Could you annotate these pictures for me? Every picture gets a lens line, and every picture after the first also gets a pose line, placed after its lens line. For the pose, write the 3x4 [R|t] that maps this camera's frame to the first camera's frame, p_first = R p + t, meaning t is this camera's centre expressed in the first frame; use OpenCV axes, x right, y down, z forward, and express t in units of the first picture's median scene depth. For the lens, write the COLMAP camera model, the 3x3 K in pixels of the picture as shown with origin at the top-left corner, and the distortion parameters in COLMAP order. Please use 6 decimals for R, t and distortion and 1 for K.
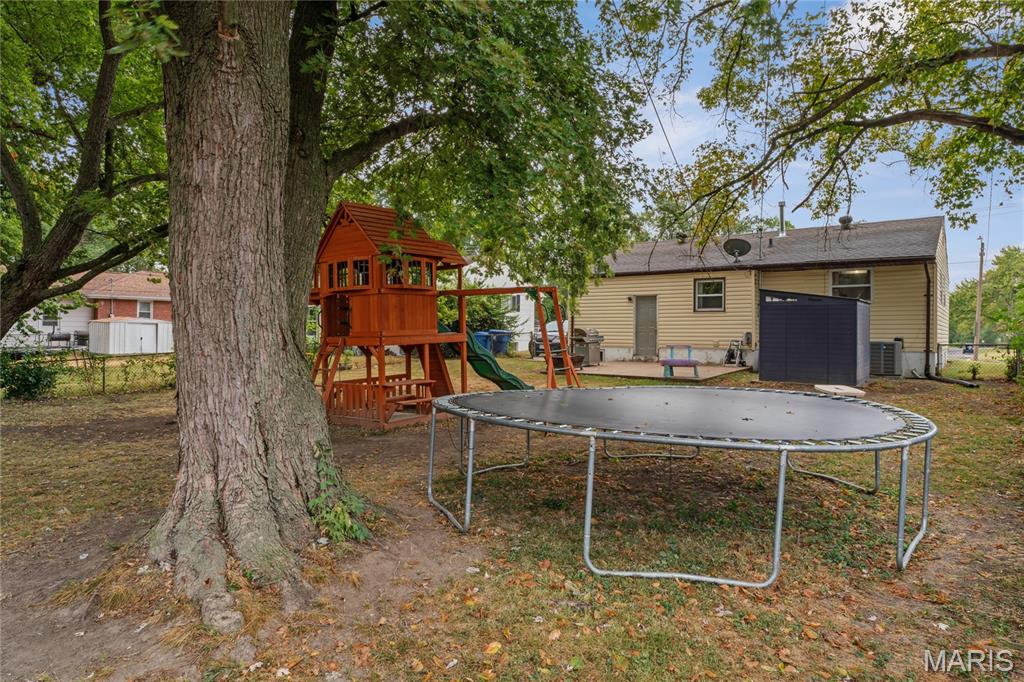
lens RADIAL K [[632.9, 0, 512.0], [0, 632.9, 341.0], [0, 0, 1]] dist [-0.000088, -0.000021]
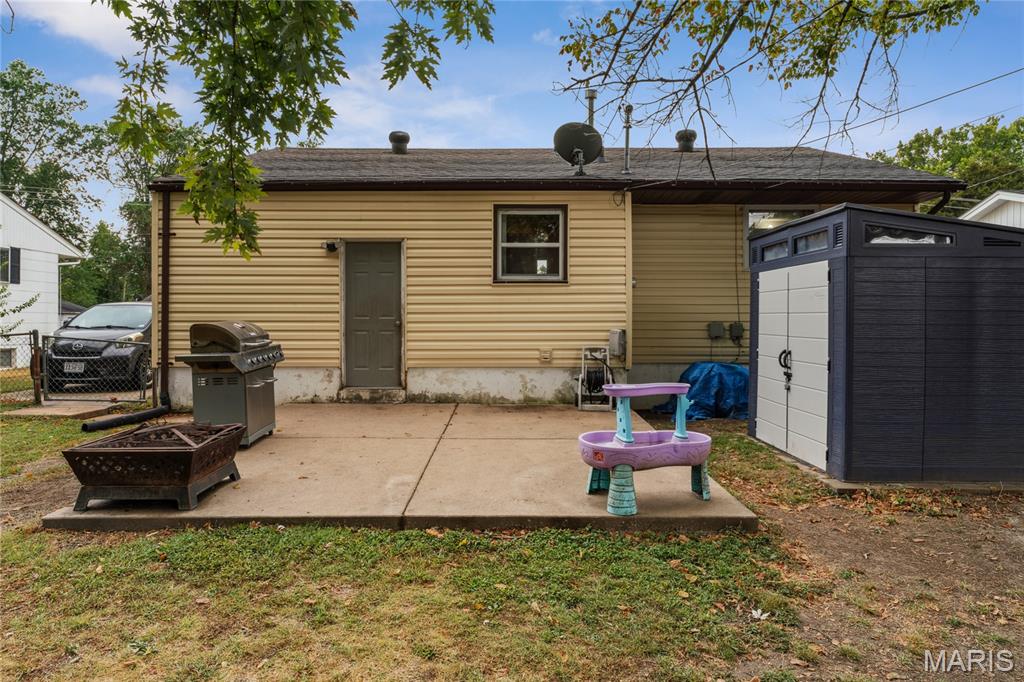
lens RADIAL K [[628.2, 0, 512.0], [0, 628.2, 341.0], [0, 0, 1]] dist [0.002249, 0.000476]
pose [[0.803367, -0.023957, 0.595002, 0.042865], [0.013630, 0.999668, 0.021847, -0.015678], [-0.595328, -0.009441, 0.803427, 0.650255]]
